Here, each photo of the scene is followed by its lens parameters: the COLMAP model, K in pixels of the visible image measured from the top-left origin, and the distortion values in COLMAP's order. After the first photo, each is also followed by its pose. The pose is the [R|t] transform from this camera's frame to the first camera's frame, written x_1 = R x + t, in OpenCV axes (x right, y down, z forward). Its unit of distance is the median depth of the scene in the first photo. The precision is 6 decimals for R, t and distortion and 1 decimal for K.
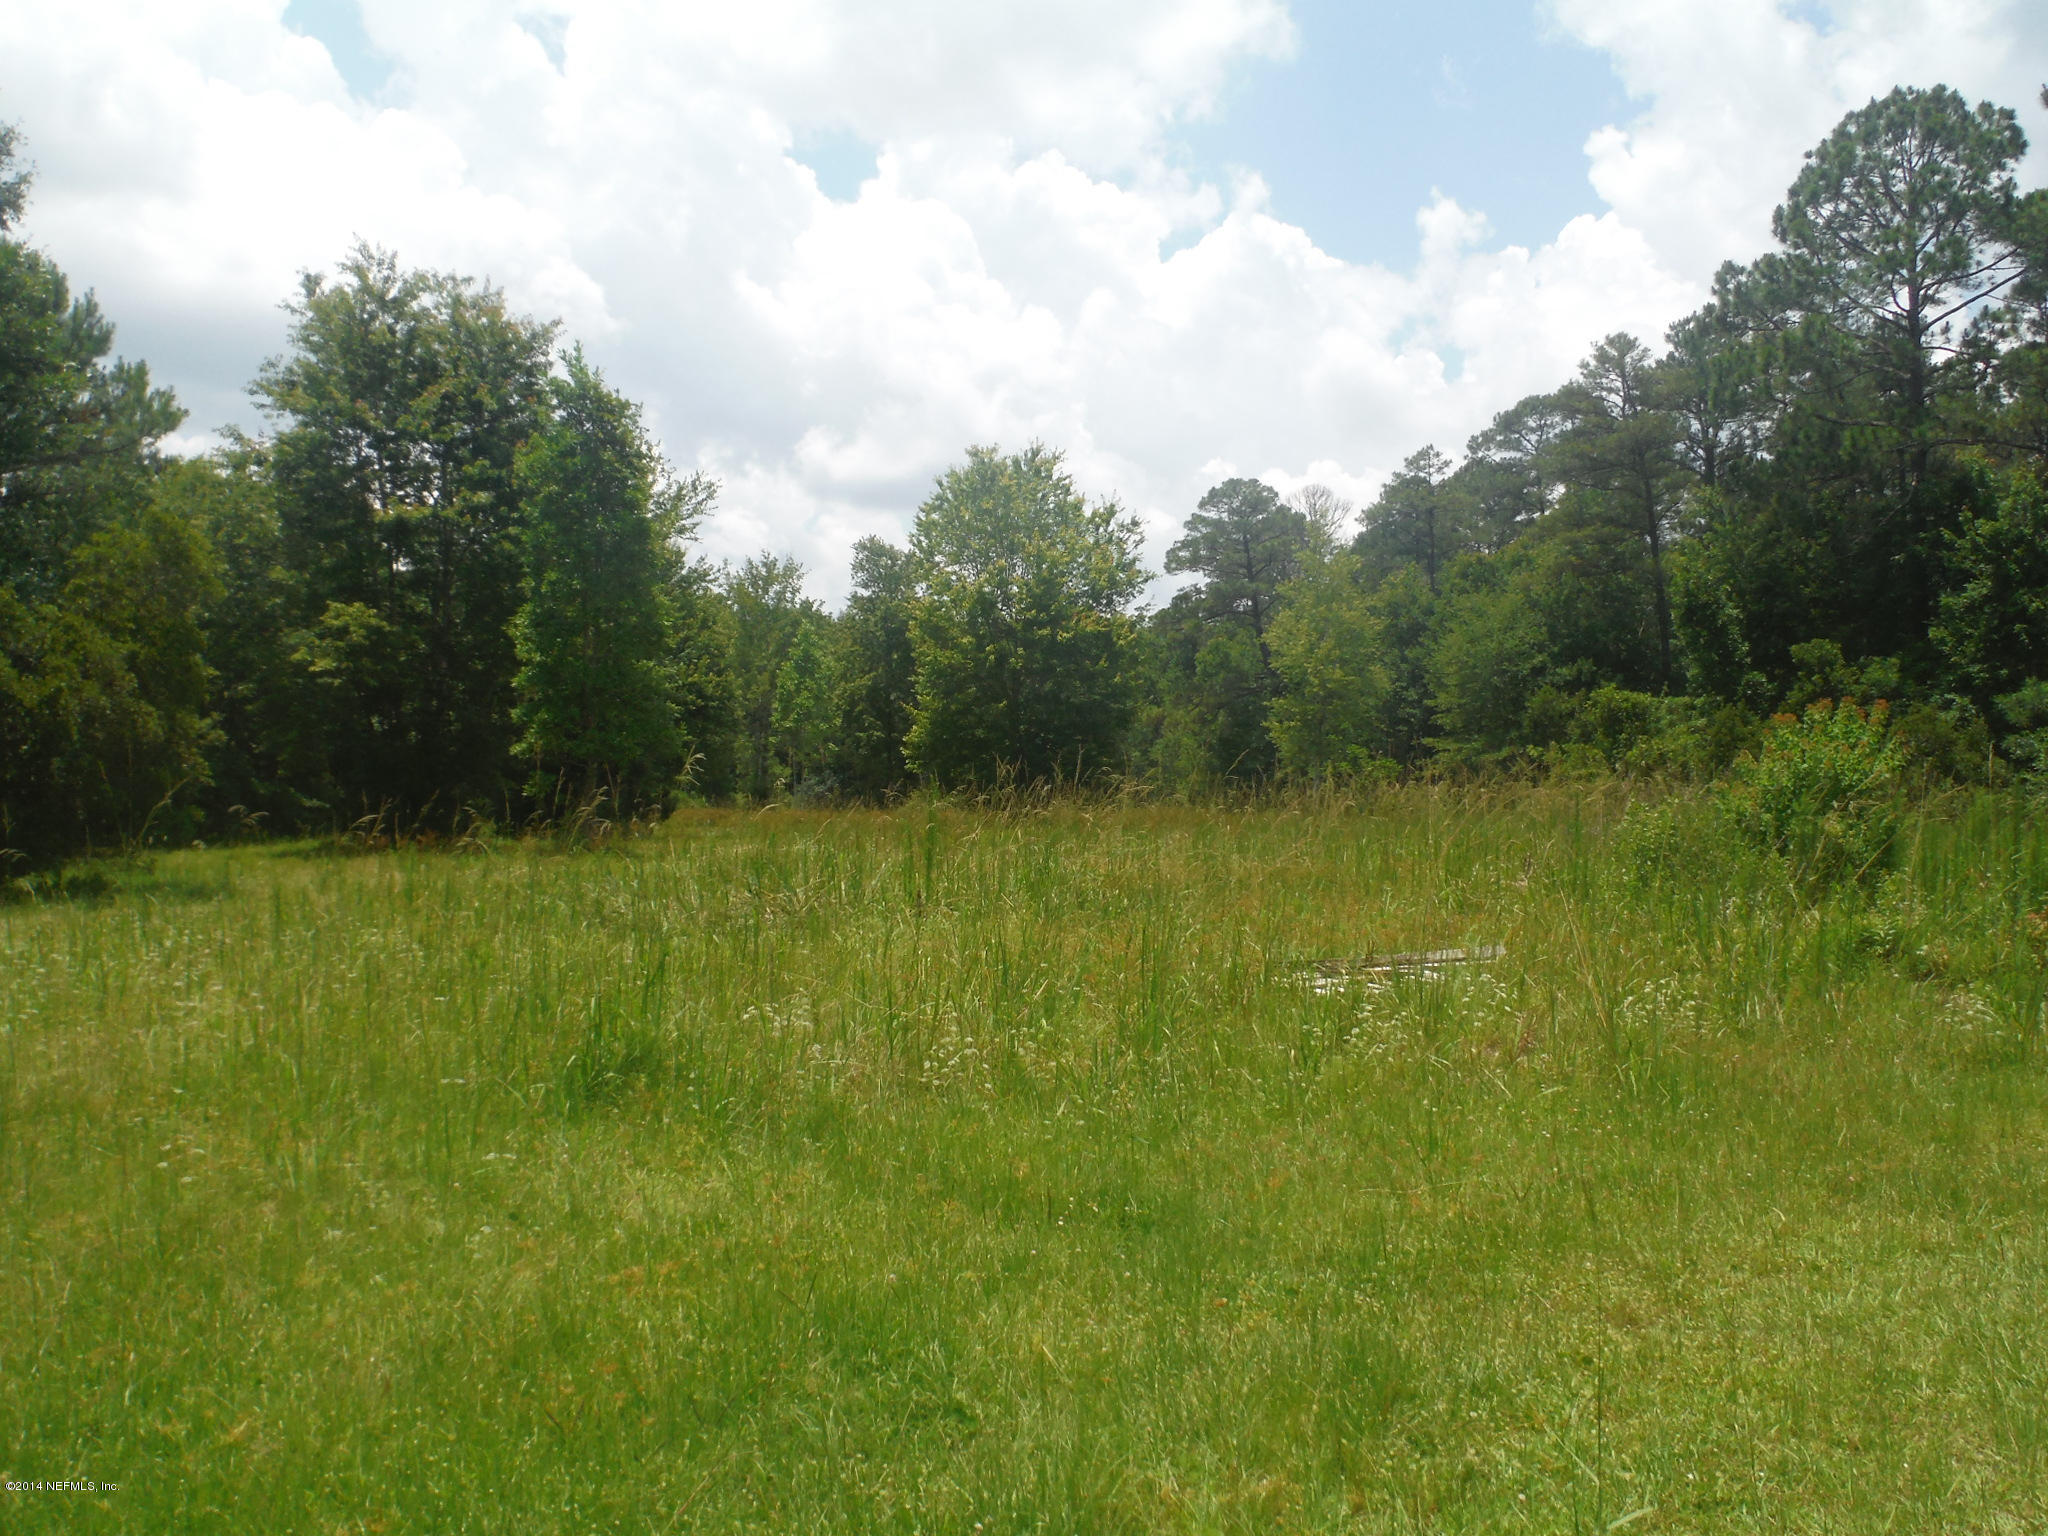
lens RADIAL K [[1706.2, 0, 1026.6], [0, 1706.2, 771.6], [0, 0, 1]] dist [-0.060133, 0.007756]
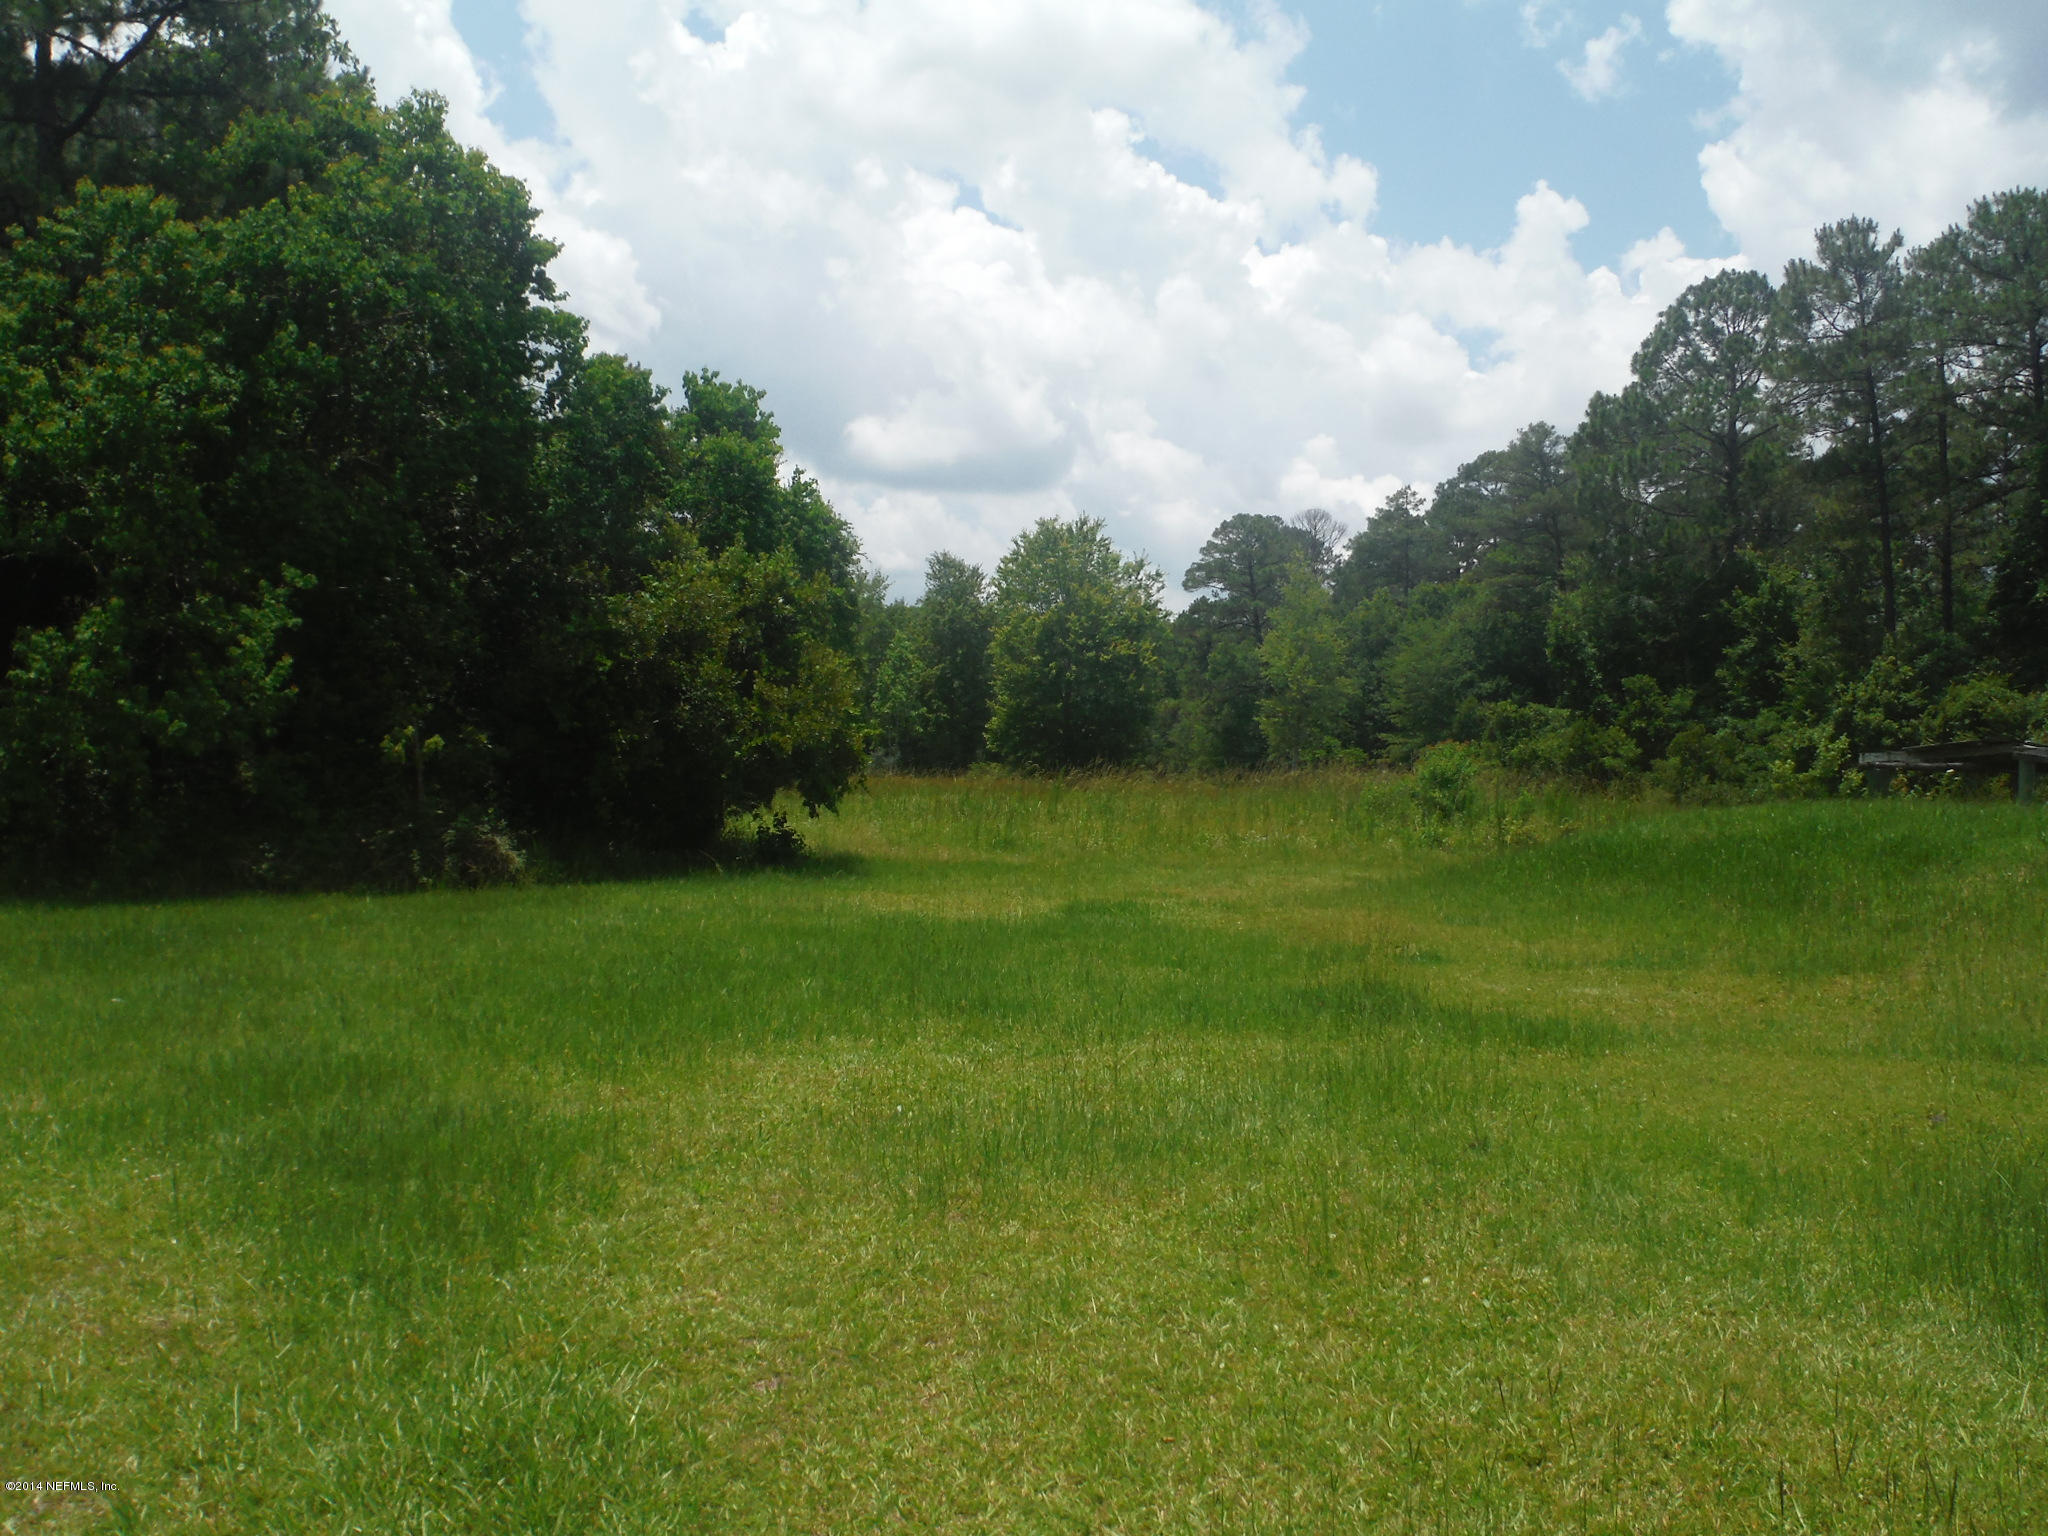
lens RADIAL K [[1706.2, 0, 1032.1], [0, 1706.2, 766.2], [0, 0, 1]] dist [-0.060133, 0.007756]
pose [[0.999618, 0.026047, -0.009224, -0.016534], [-0.025923, 0.999575, 0.013301, -0.005280], [0.009566, -0.013057, 0.999869, -0.297396]]
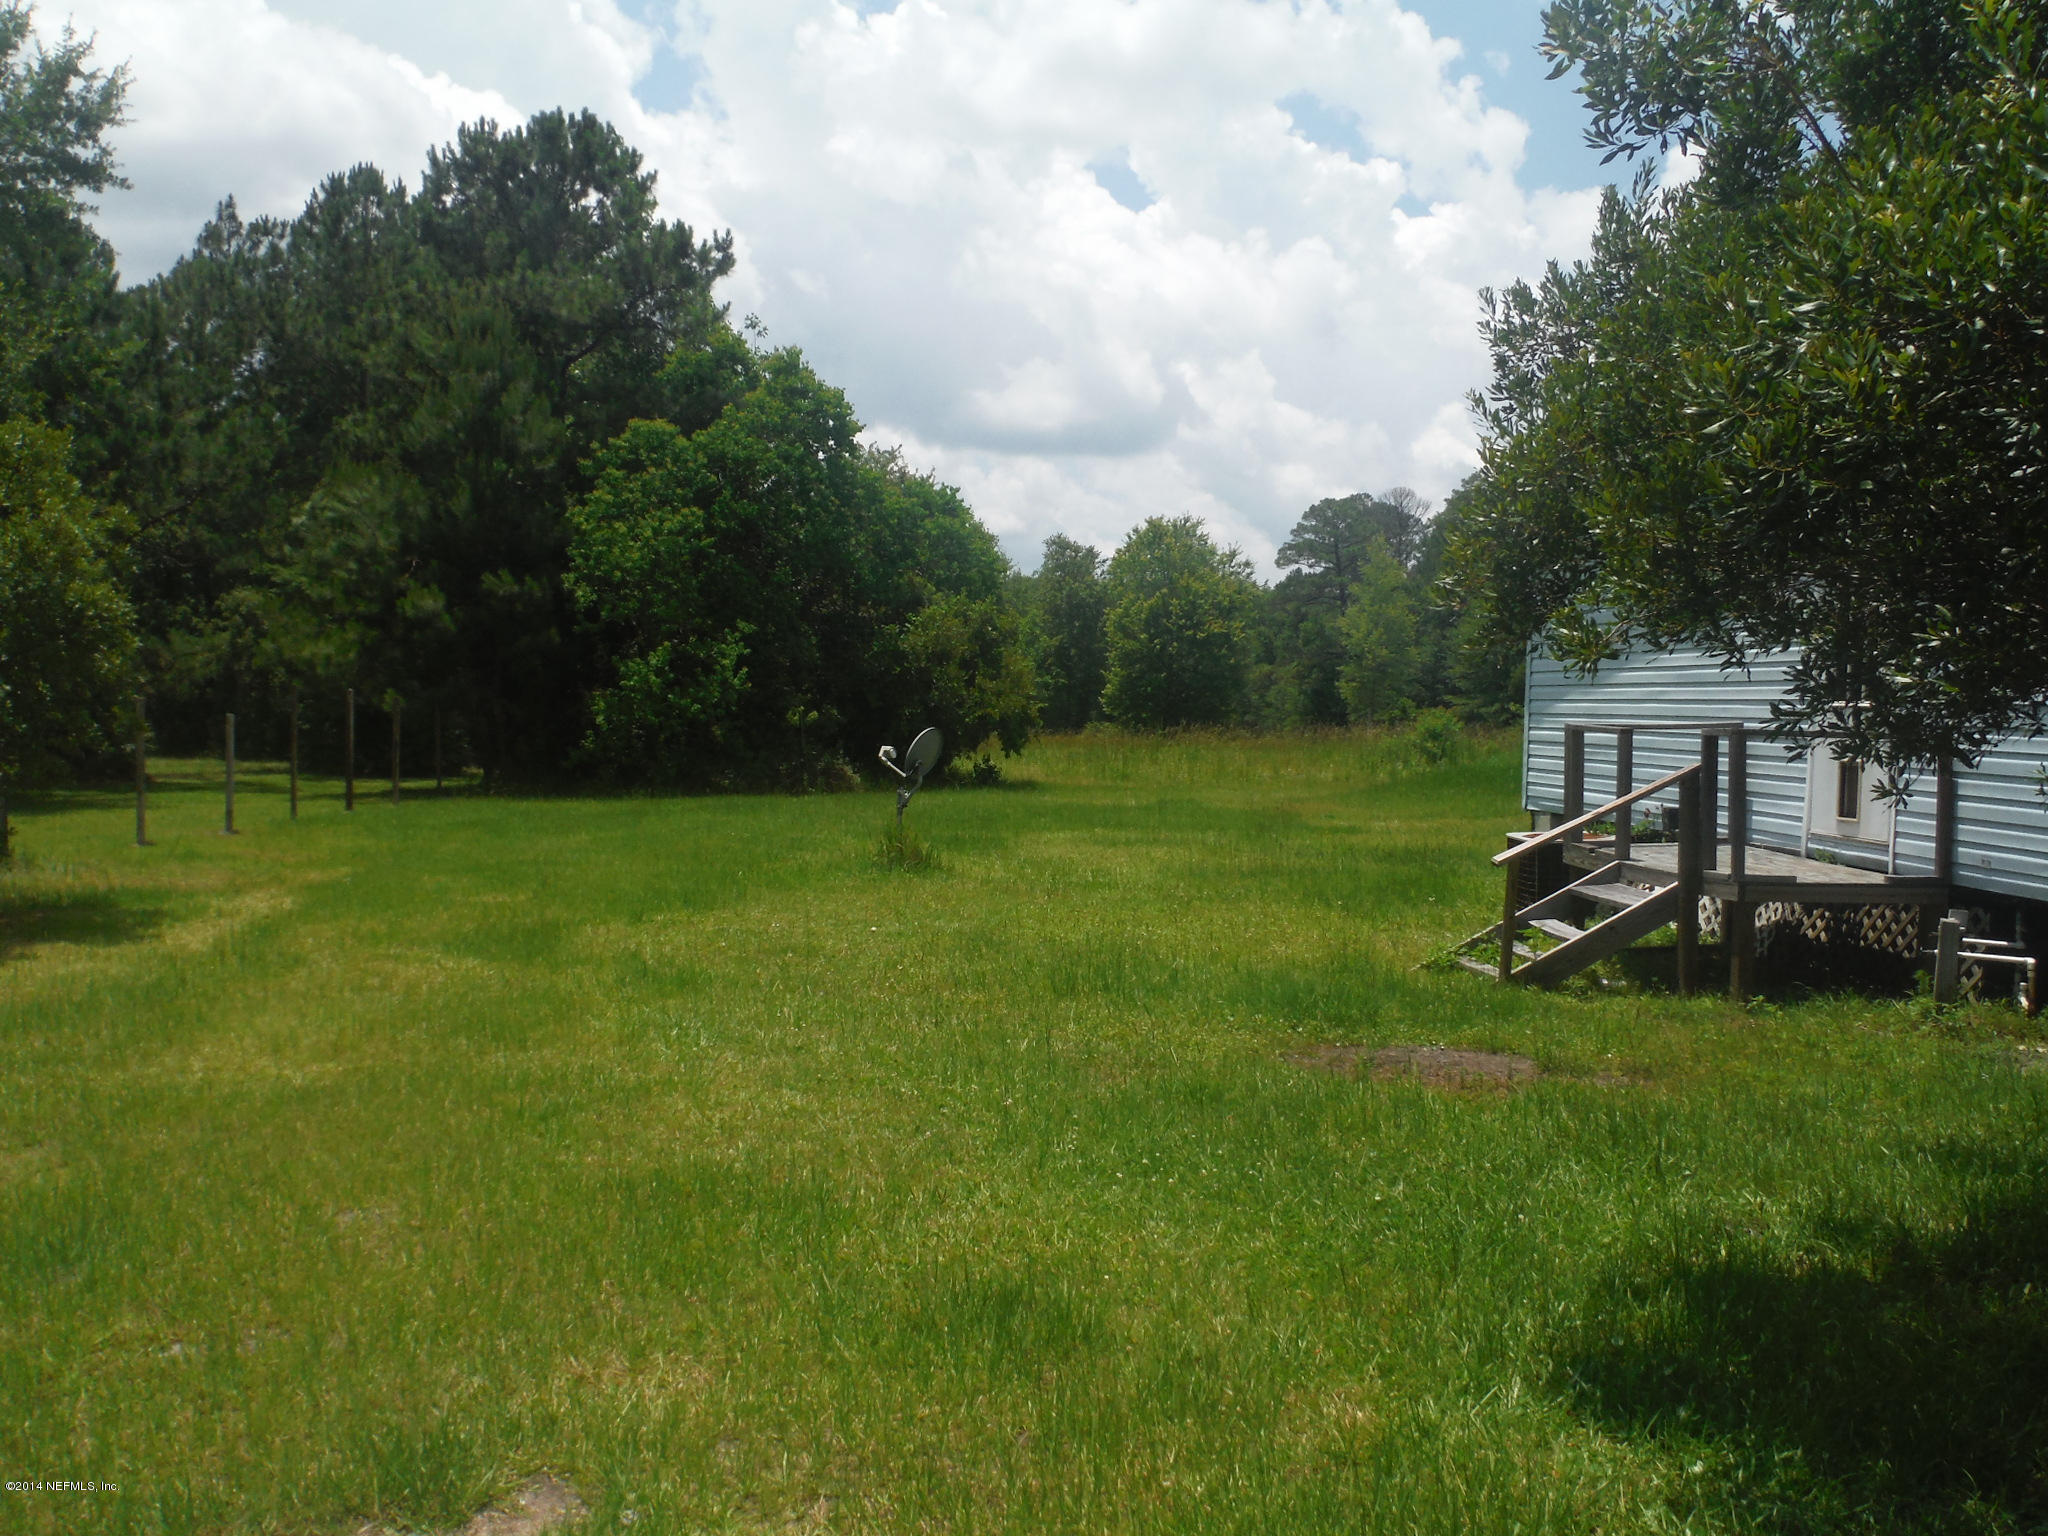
lens RADIAL K [[1706.2, 0, 1016.6], [0, 1706.2, 762.0], [0, 0, 1]] dist [-0.060133, 0.007756]
pose [[0.996360, 0.023404, -0.081974, -0.013836], [-0.020475, 0.999128, 0.036382, -0.008435], [0.082754, -0.034571, 0.995970, -0.508729]]
